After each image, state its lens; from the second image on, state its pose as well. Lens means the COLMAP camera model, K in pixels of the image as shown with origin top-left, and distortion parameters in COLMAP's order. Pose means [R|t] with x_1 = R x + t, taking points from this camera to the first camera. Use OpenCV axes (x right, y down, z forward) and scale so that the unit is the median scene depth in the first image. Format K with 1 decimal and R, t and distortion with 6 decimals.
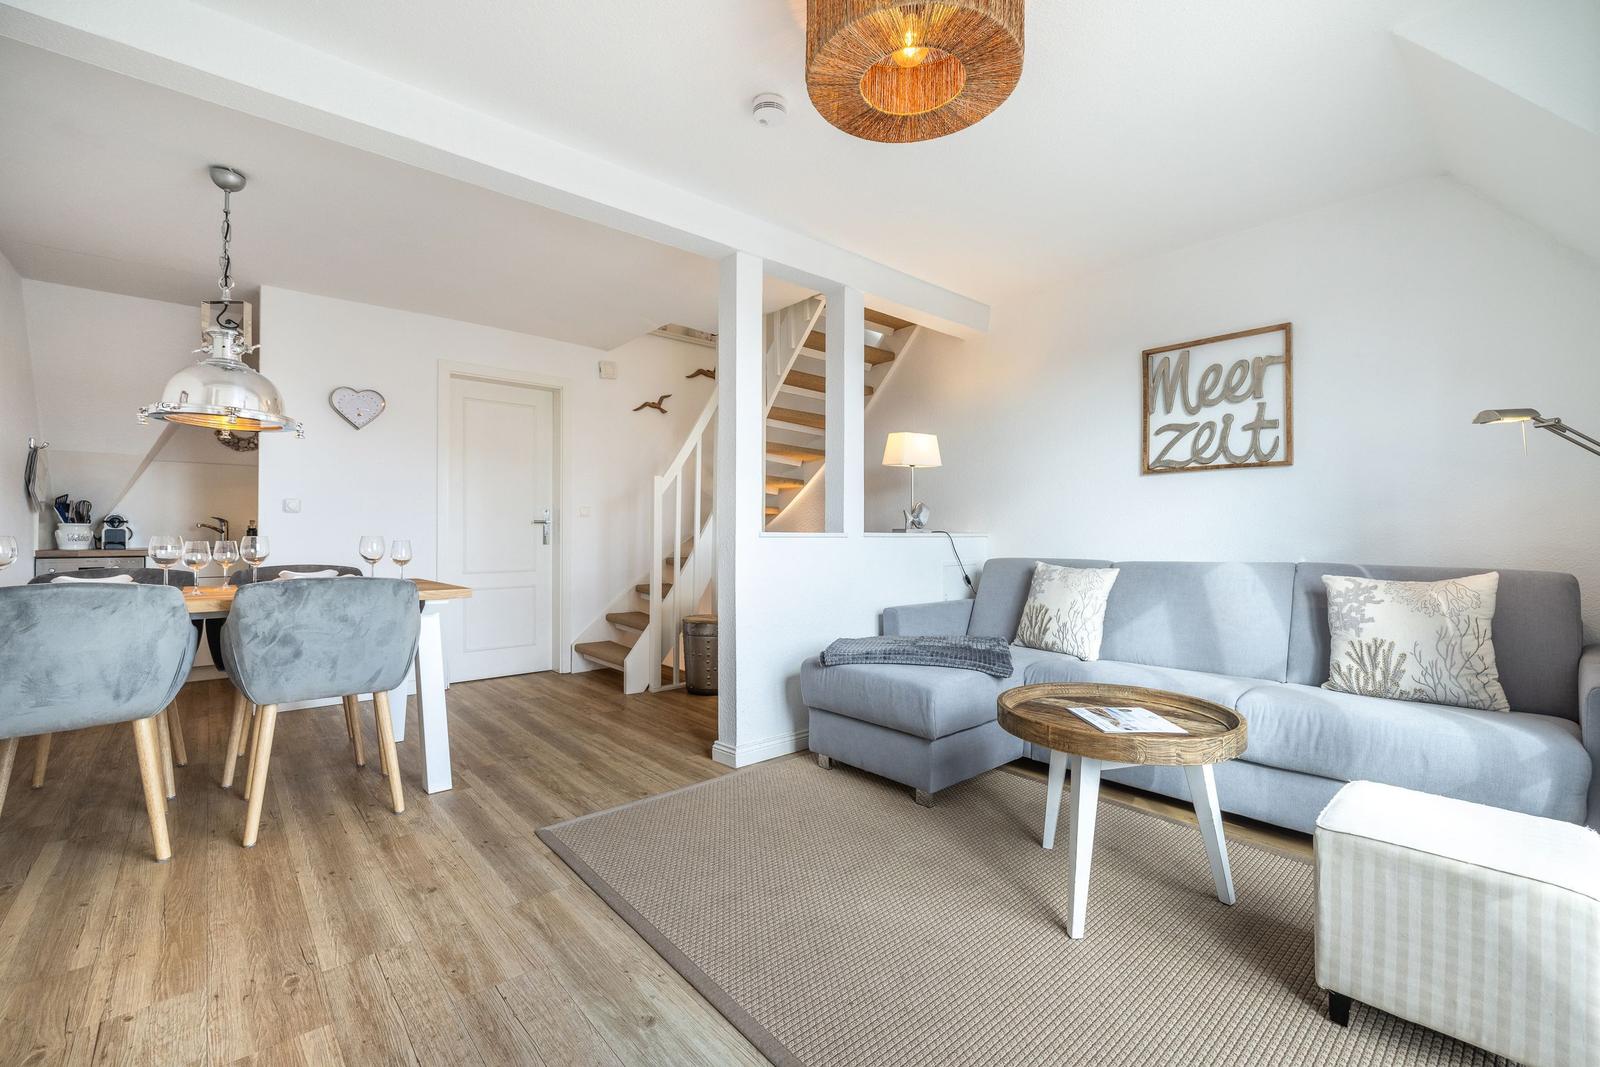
lens RADIAL K [[680.8, 0, 807.6], [0, 680.8, 531.9], [0, 0, 1]] dist [0.002972, 0.000154]
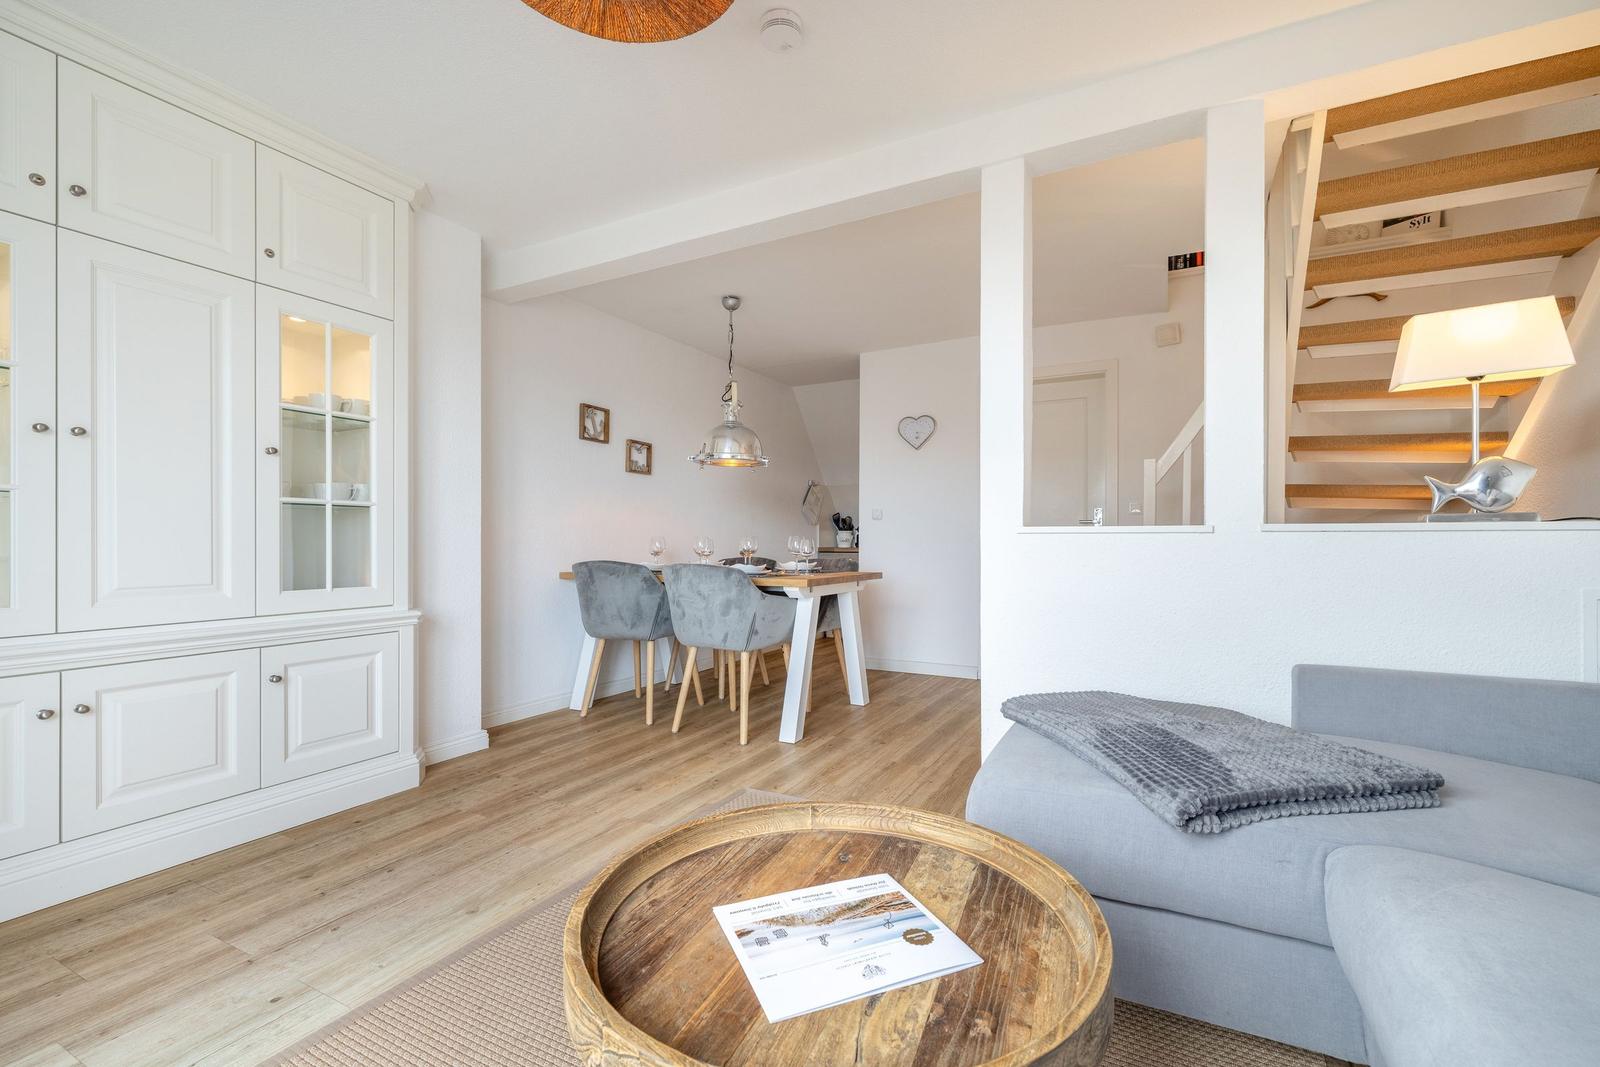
lens RADIAL K [[680.8, 0, 811.2], [0, 680.8, 542.7], [0, 0, 1]] dist [0.002972, 0.000154]
pose [[0.363211, -0.000749, -0.931706, 0.528668], [0.007692, 0.999968, 0.002195, 0.014820], [0.931675, -0.007964, 0.363205, 0.506691]]
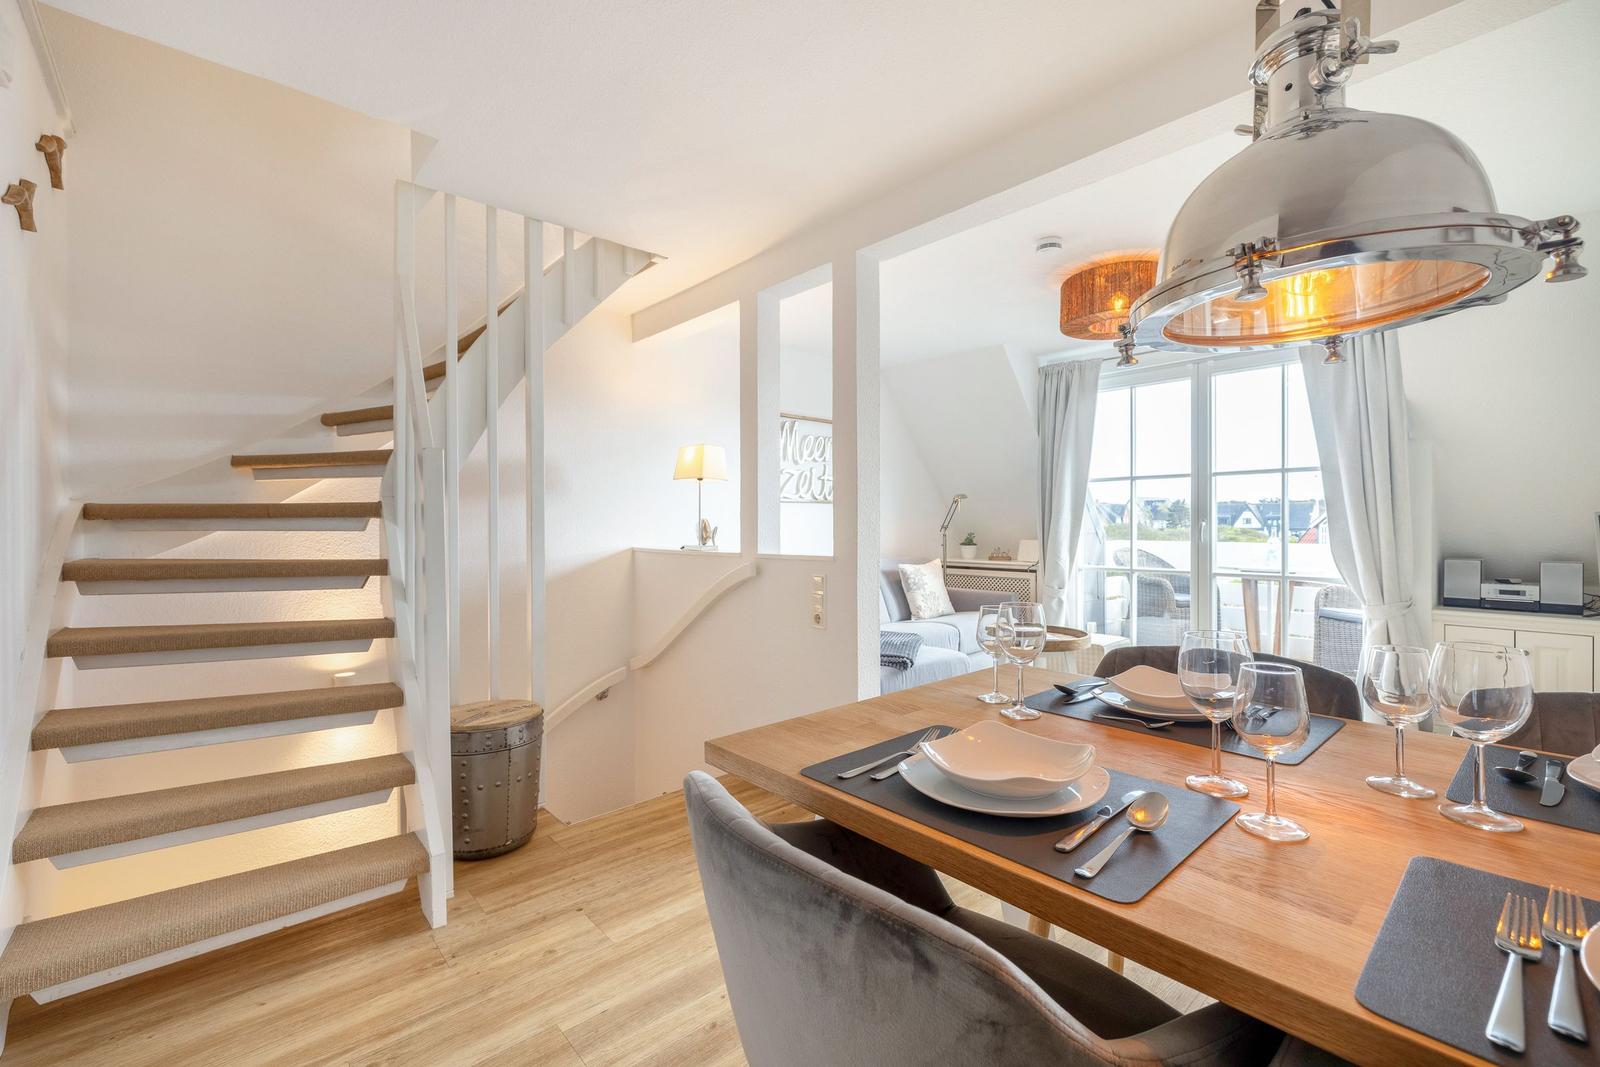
lens RADIAL K [[680.8, 0, 807.0], [0, 680.8, 530.7], [0, 0, 1]] dist [0.002972, 0.000154]
pose [[-0.007398, -0.009577, 0.999927, -1.001127], [-0.003508, 0.999948, 0.009551, -0.043434], [-0.999966, -0.003437, -0.007431, 1.054779]]
